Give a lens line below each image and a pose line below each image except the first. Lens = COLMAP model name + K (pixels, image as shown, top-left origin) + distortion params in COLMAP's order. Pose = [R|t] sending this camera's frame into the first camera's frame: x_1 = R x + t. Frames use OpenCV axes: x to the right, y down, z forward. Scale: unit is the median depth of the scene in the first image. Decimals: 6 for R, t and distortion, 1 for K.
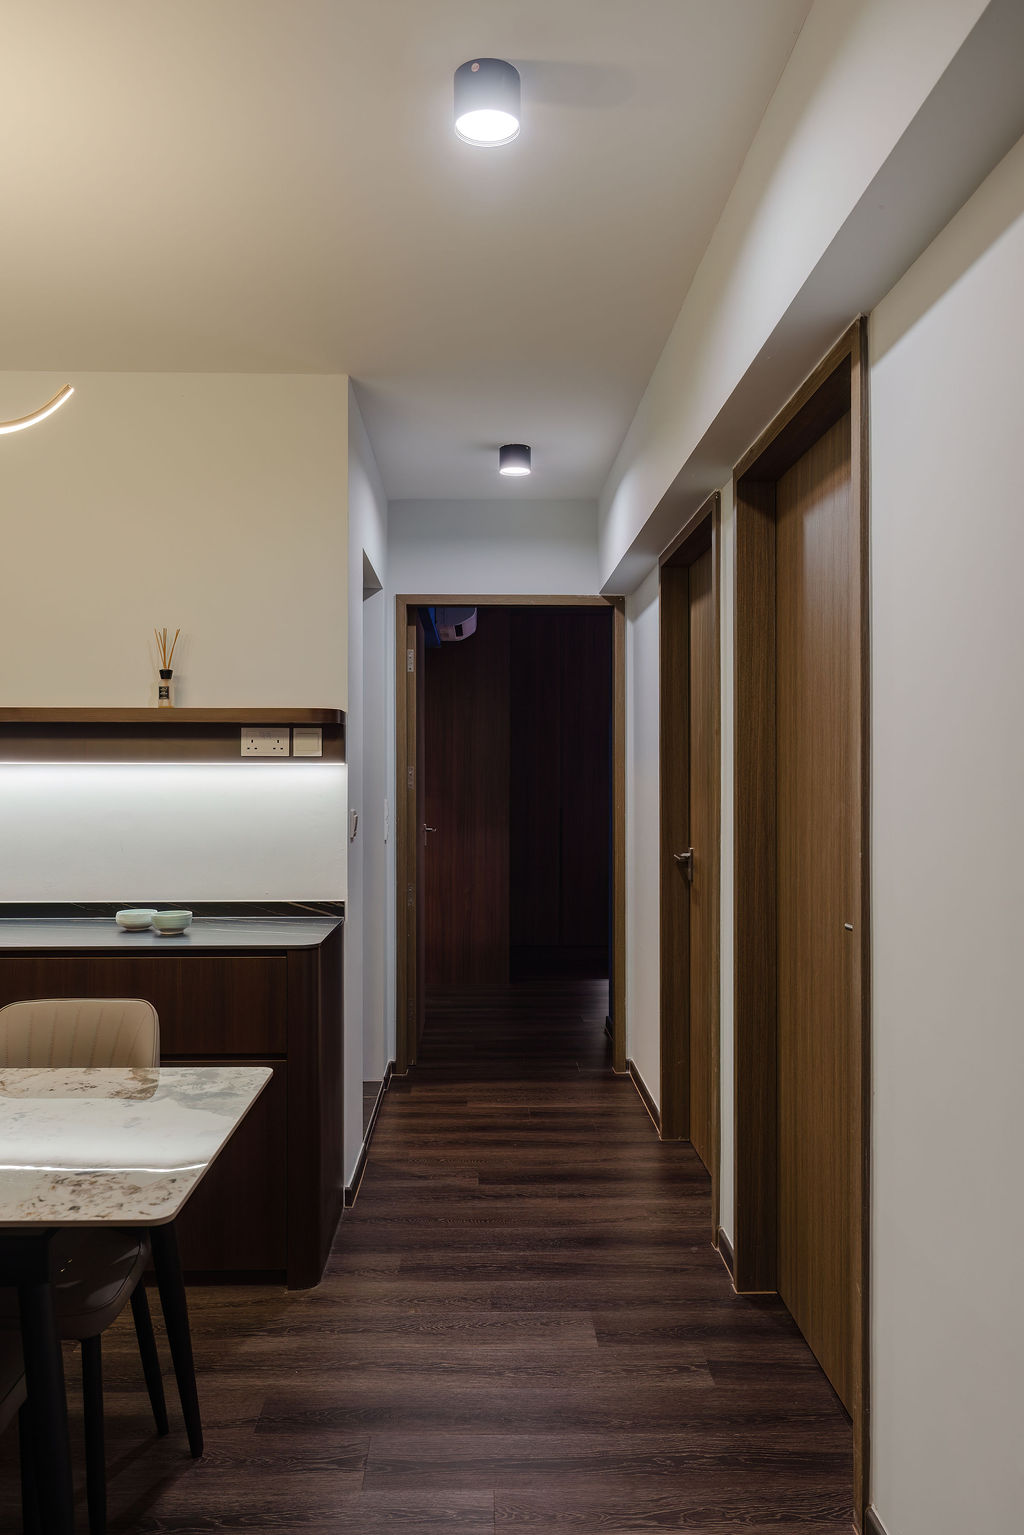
lens RADIAL K [[1166.0, 0, 510.2], [0, 1166.0, 773.6], [0, 0, 1]] dist [-0.002906, -0.002903]
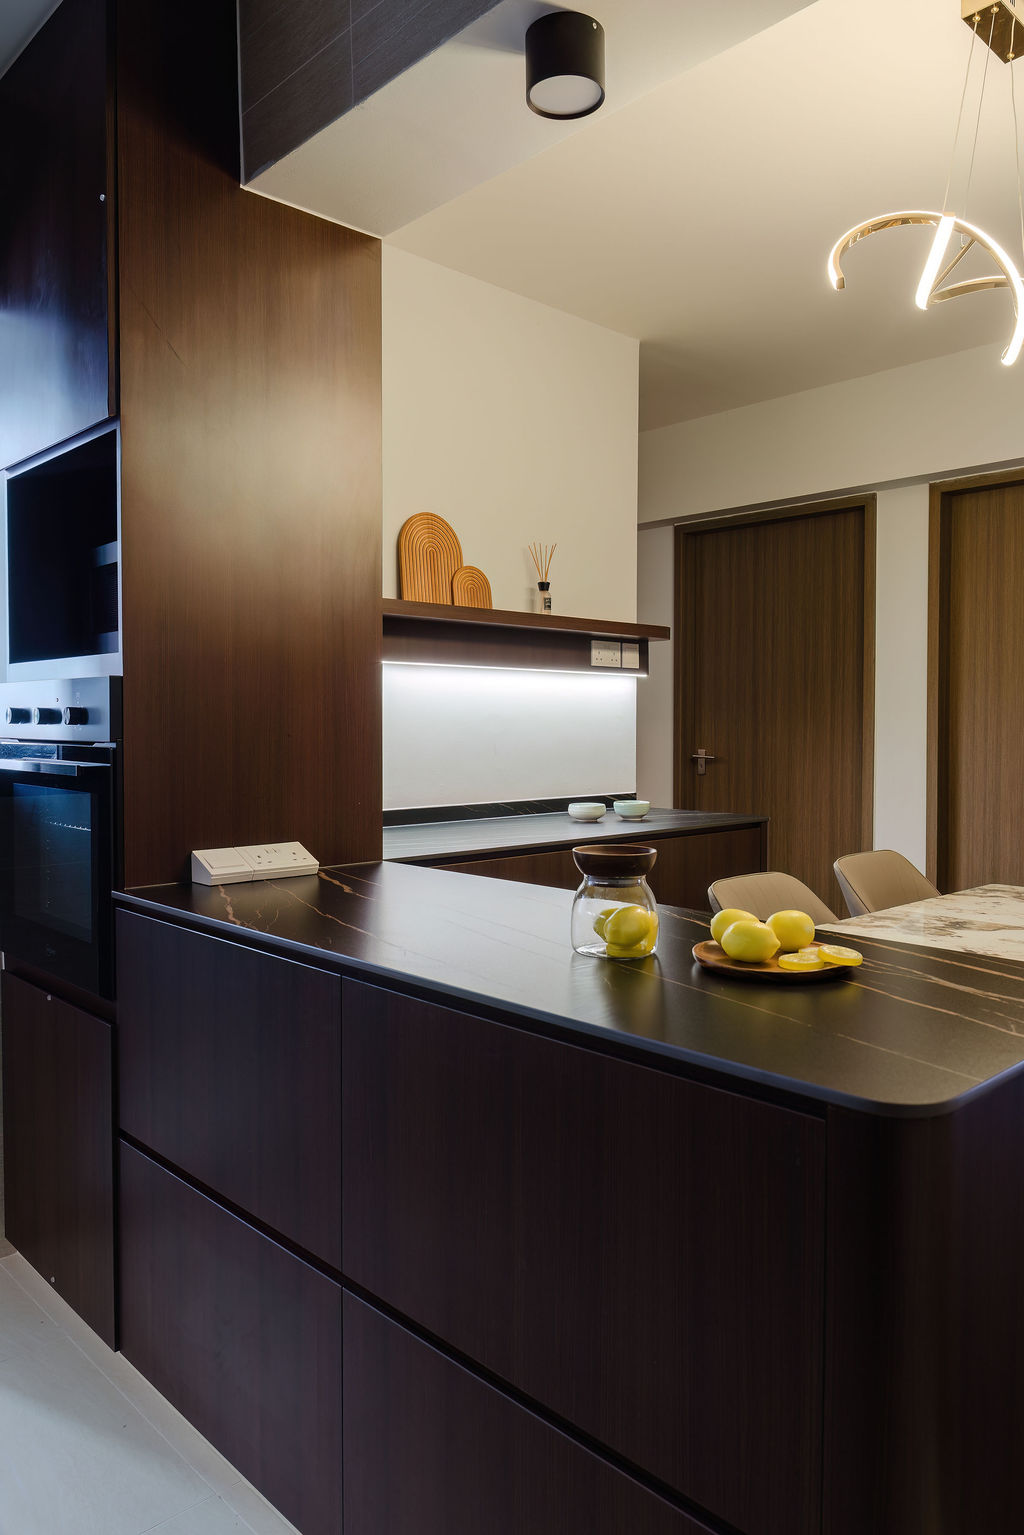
lens RADIAL K [[1087.9, 0, 513.1], [0, 1087.9, 762.8], [0, 0, 1]] dist [0.001892, -0.000787]
pose [[0.748277, -0.023262, 0.662978, -0.979259], [-0.003058, 0.999253, 0.038513, 0.038059], [-0.663379, -0.030846, 0.747648, 0.268883]]
